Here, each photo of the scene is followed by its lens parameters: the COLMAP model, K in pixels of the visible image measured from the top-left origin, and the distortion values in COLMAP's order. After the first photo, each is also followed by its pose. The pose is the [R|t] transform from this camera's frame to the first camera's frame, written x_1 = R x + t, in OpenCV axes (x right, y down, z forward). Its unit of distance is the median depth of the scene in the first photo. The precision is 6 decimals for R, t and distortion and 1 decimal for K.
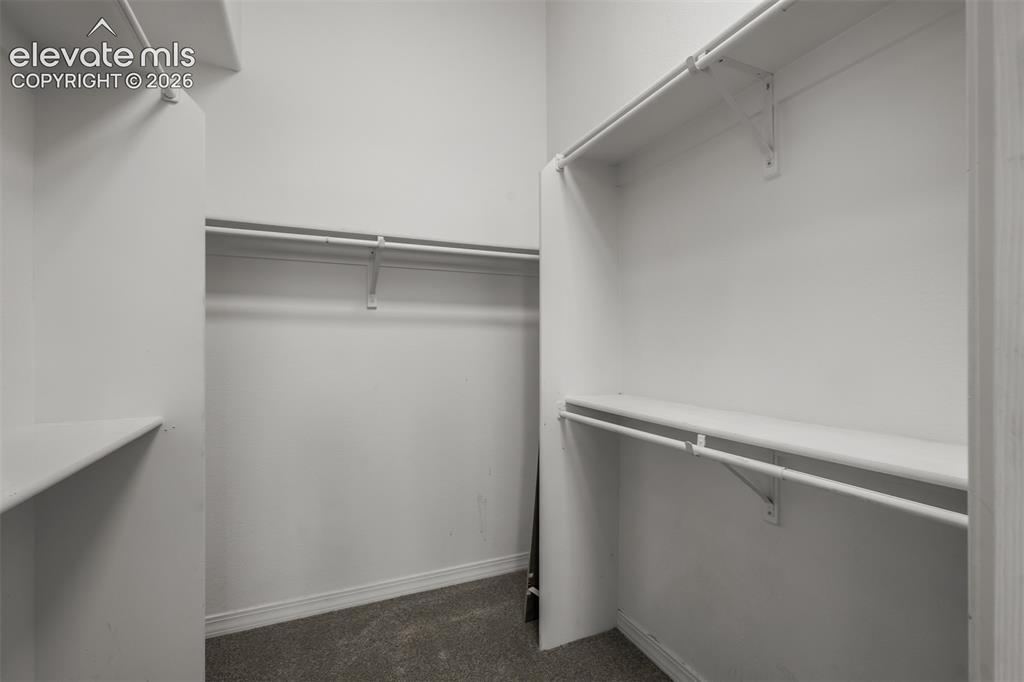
lens RADIAL K [[460.8, 0, 511.0], [0, 460.8, 339.9], [0, 0, 1]] dist [-0.003964, 0.000043]
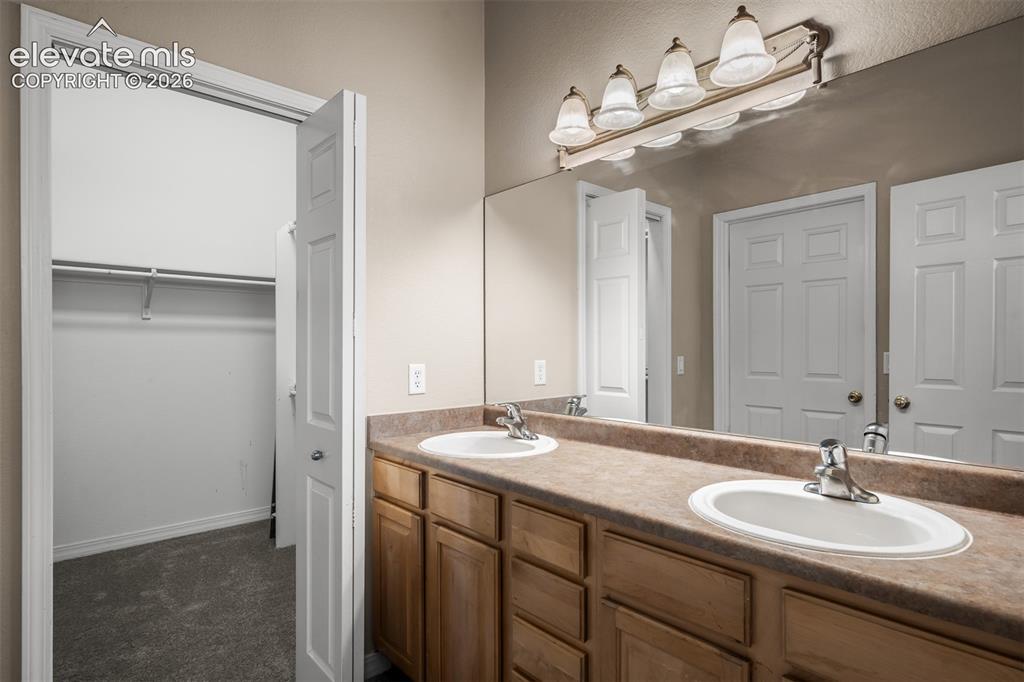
lens RADIAL K [[527.0, 0, 513.9], [0, 527.0, 349.2], [0, 0, 1]] dist [-0.006544, -0.001081]
pose [[0.948410, 0.002048, 0.317039, 0.241404], [-0.005810, 0.999923, 0.010921, -0.005437], [-0.316992, -0.012200, 0.948350, -0.836554]]
